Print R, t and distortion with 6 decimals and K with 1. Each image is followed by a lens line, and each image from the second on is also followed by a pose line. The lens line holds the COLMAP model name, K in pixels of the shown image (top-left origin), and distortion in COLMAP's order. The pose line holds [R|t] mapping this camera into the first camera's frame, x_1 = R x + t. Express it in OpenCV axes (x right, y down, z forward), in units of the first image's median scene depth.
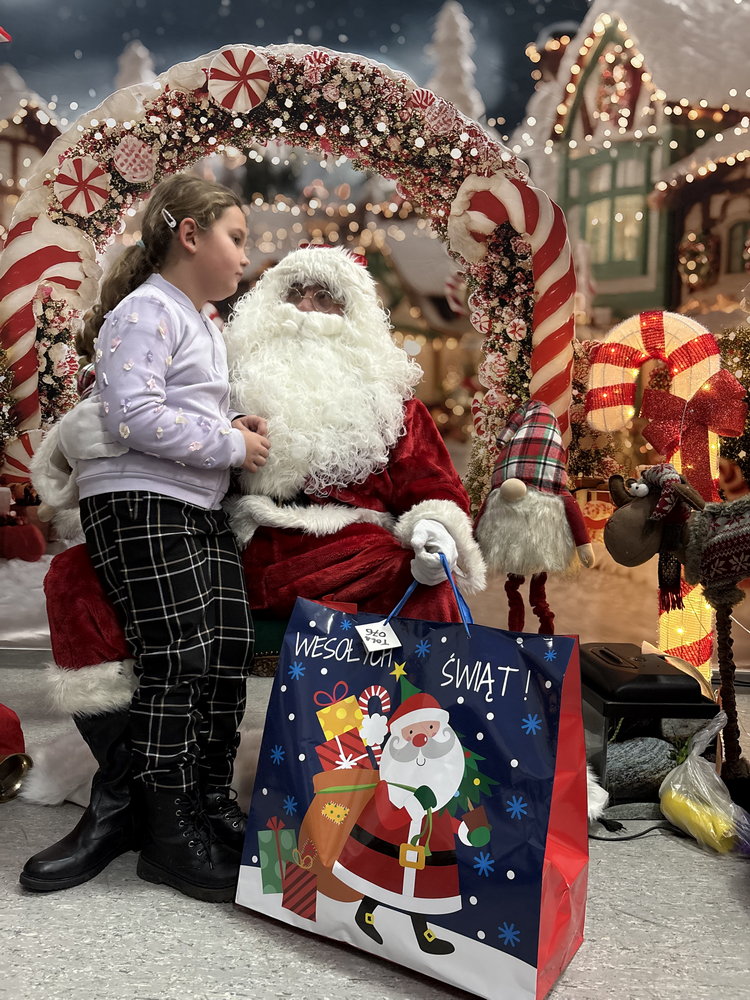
lens RADIAL K [[758.1, 0, 373.6], [0, 758.1, 510.1], [0, 0, 1]] dist [0.013817, -0.002077]
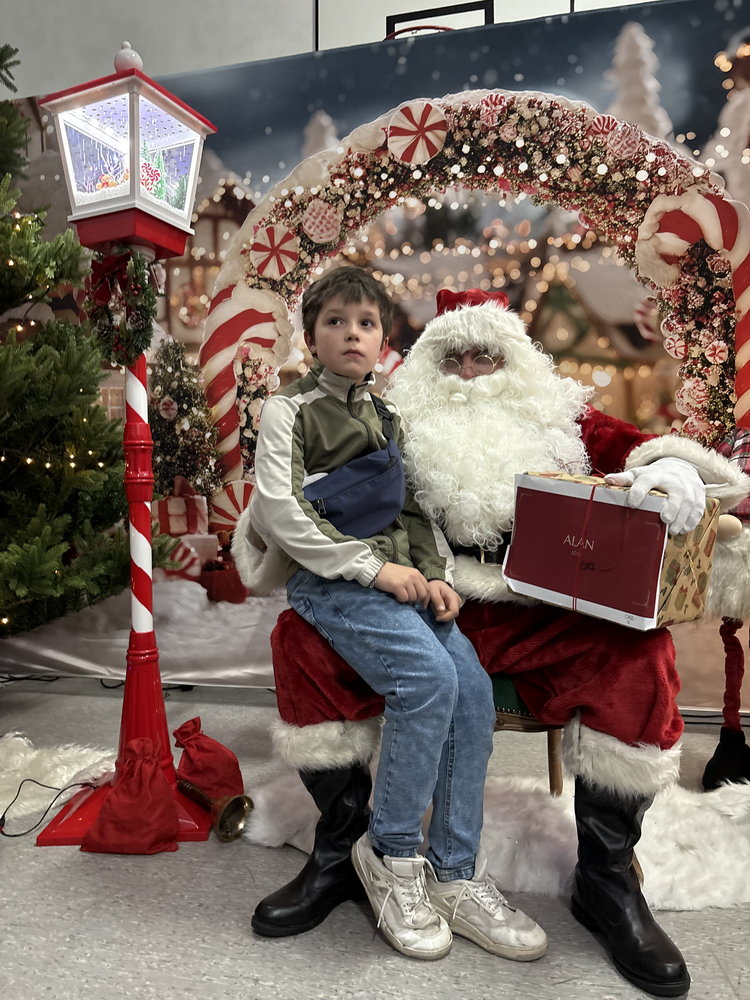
lens RADIAL K [[758.1, 0, 376.7], [0, 758.1, 510.5], [0, 0, 1]] dist [0.013817, -0.002077]
pose [[0.976556, -0.034368, -0.212502, -0.029001], [0.028039, 0.999071, -0.032730, -0.023743], [0.213429, 0.026005, 0.976612, -0.001162]]
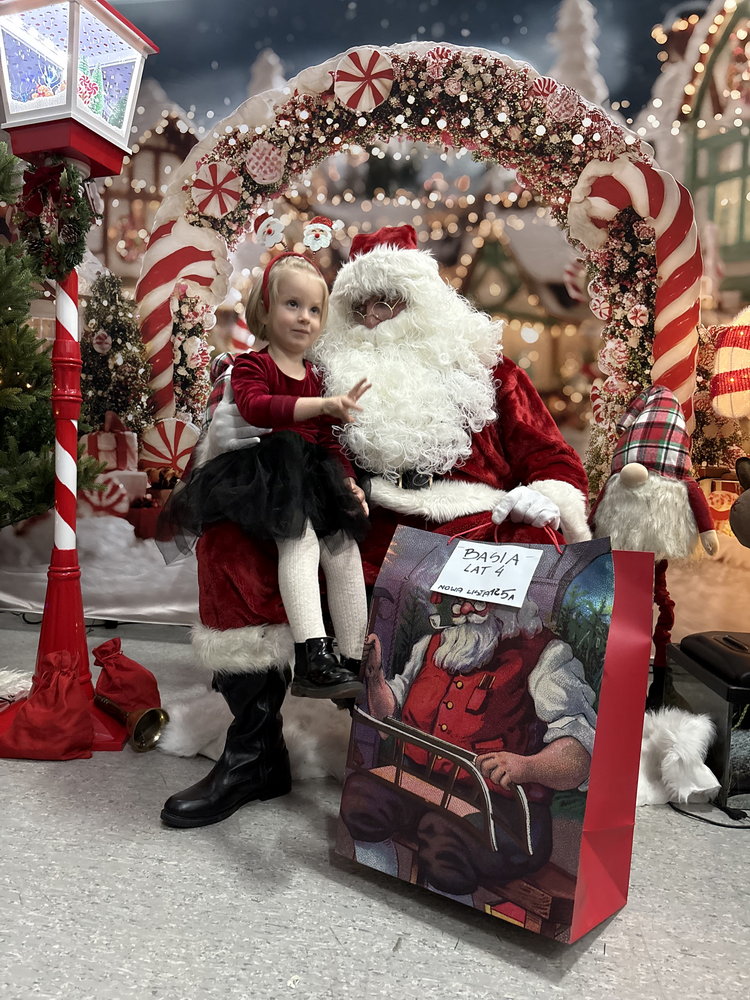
lens RADIAL K [[758.1, 0, 374.8], [0, 758.1, 510.1], [0, 0, 1]] dist [0.013817, -0.002077]
pose [[0.990220, 0.015672, -0.138629, -0.008934], [-0.016449, 0.999855, -0.004465, 0.024298], [0.138539, 0.006701, 0.990334, -0.020121]]
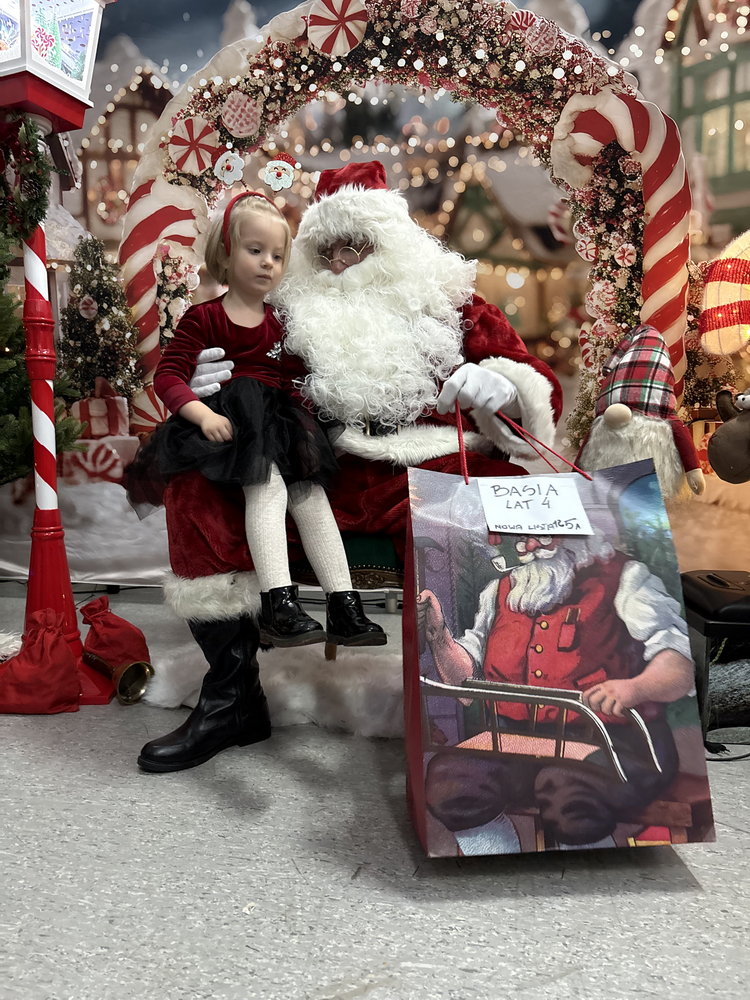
lens RADIAL K [[758.1, 0, 376.3], [0, 758.1, 509.9], [0, 0, 1]] dist [0.013817, -0.002077]
pose [[0.985808, -0.012398, -0.167421, 0.035050], [0.018463, 0.999226, 0.034723, 0.044954], [0.166861, -0.037321, 0.985274, -0.009938]]
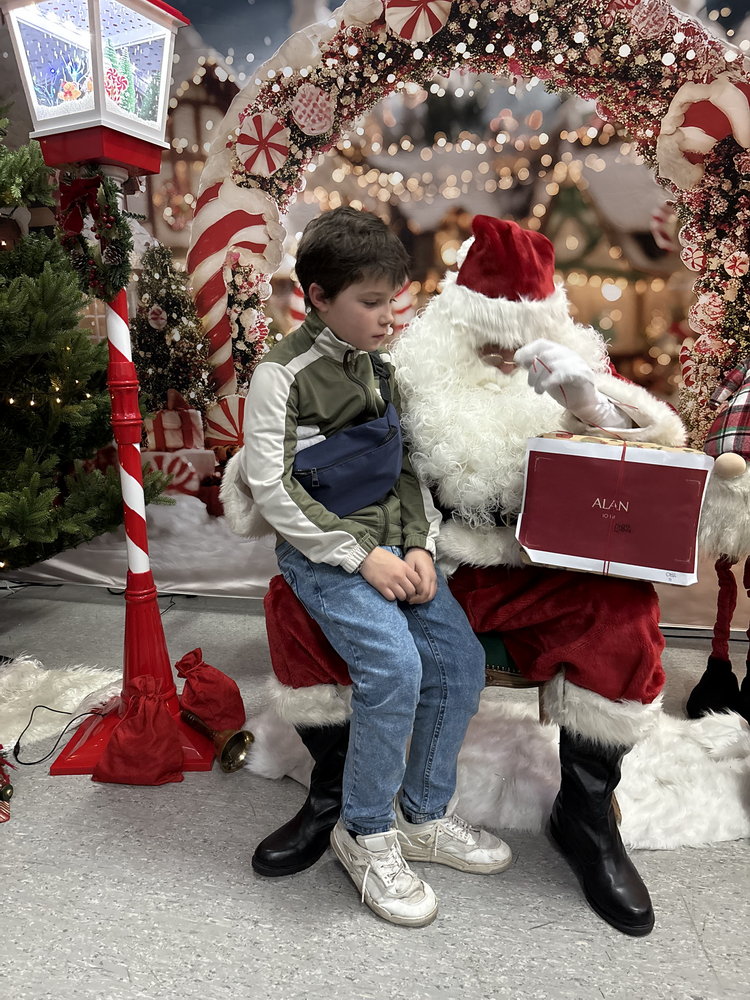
lens RADIAL K [[758.1, 0, 375.2], [0, 758.1, 507.8], [0, 0, 1]] dist [0.013817, -0.002077]
pose [[0.974163, 0.002800, -0.225829, -0.018906], [0.030822, 0.988919, 0.145220, -0.101029], [0.223733, -0.148429, 0.963282, 0.018634]]
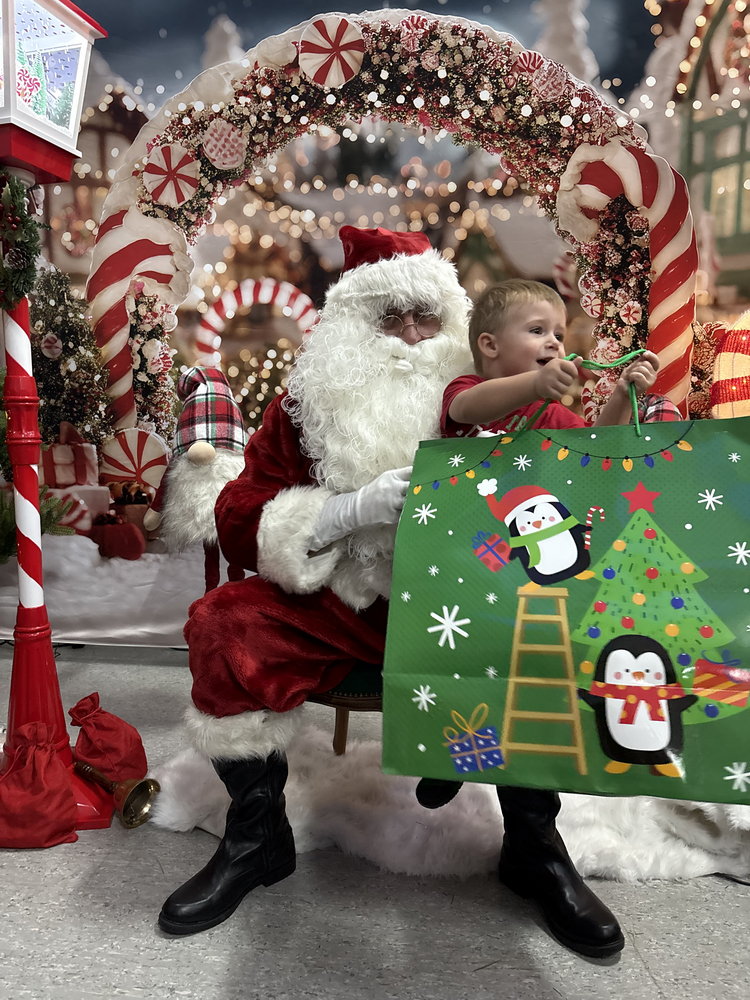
lens RADIAL K [[758.1, 0, 372.6], [0, 758.1, 508.9], [0, 0, 1]] dist [0.013817, -0.002077]
pose [[0.996935, -0.008566, -0.077760, -0.057542], [0.013715, 0.997729, 0.065938, -0.064021], [0.077018, -0.066802, 0.994789, 0.032515]]
